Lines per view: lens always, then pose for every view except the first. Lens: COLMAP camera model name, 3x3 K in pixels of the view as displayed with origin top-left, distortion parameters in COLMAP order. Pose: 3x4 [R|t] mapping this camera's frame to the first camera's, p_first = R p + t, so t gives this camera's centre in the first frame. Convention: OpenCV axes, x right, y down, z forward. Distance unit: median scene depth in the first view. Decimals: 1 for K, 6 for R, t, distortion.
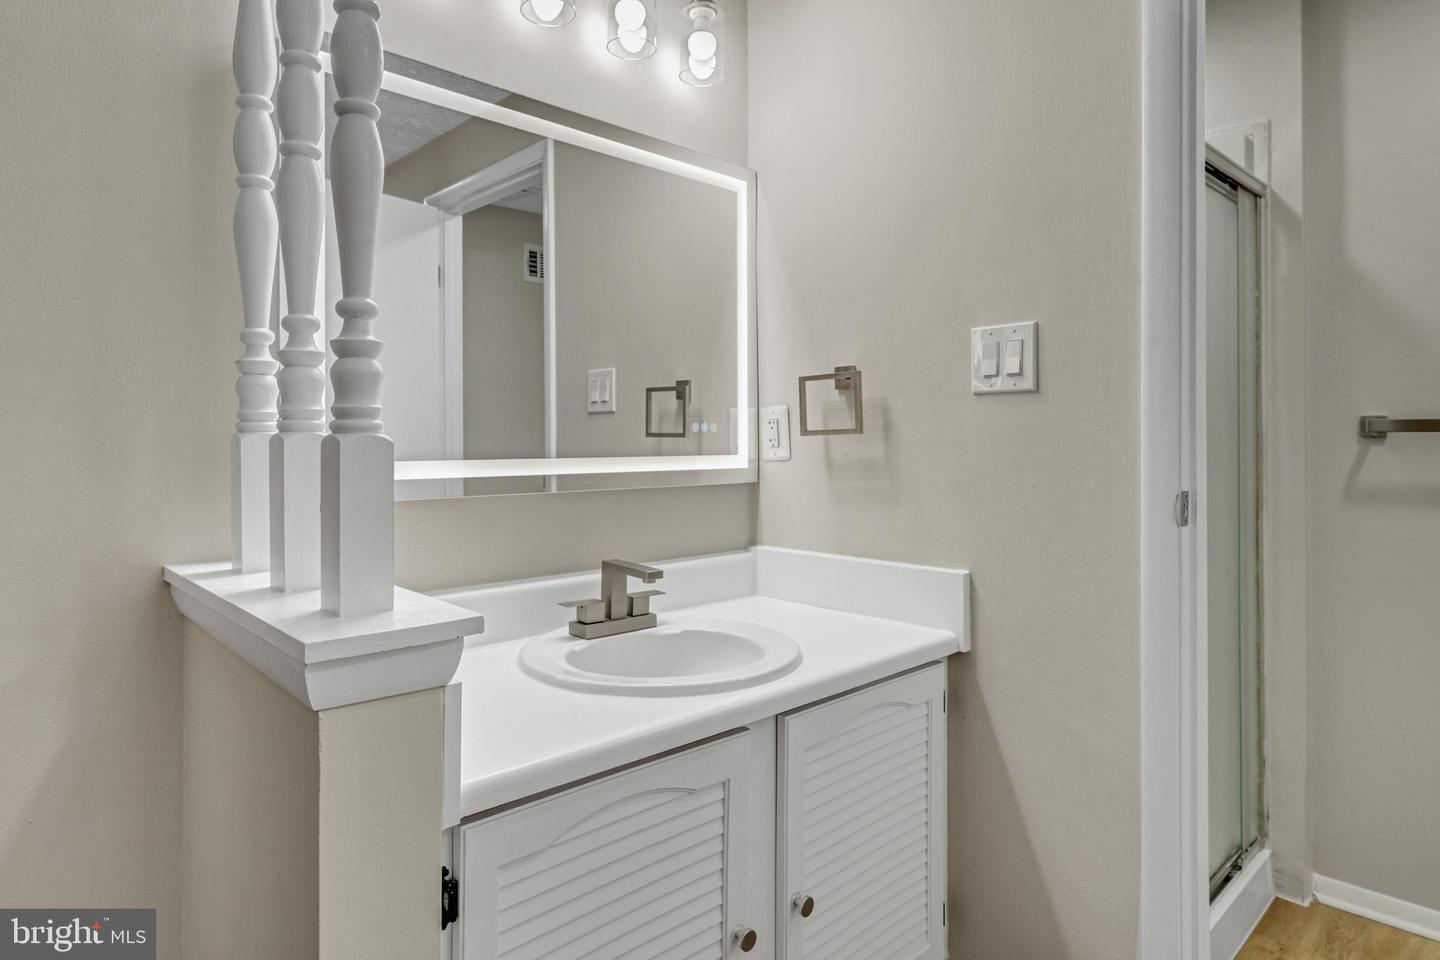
lens RADIAL K [[859.3, 0, 708.9], [0, 859.3, 445.2], [0, 0, 1]] dist [0.014810, -0.002940]
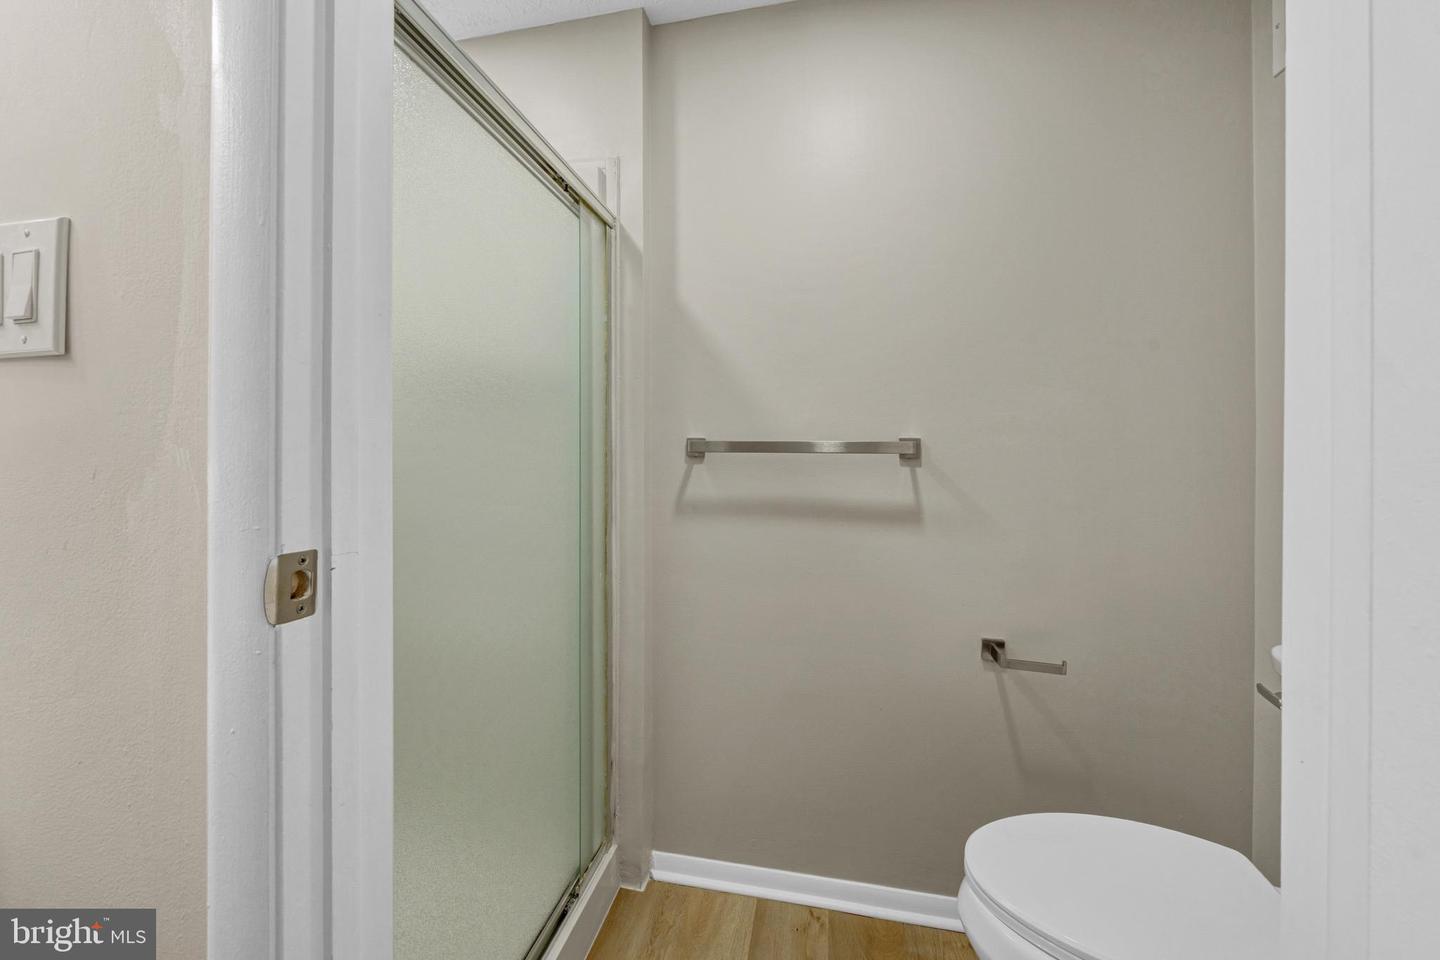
lens RADIAL K [[575.9, 0, 715.7], [0, 575.9, 465.2], [0, 0, 1]] dist [0.001698, -0.000293]
pose [[0.823574, 0.000869, 0.567208, 0.350549], [-0.003300, 0.999989, 0.003259, -0.001067], [-0.567199, -0.004556, 0.823568, 0.354828]]
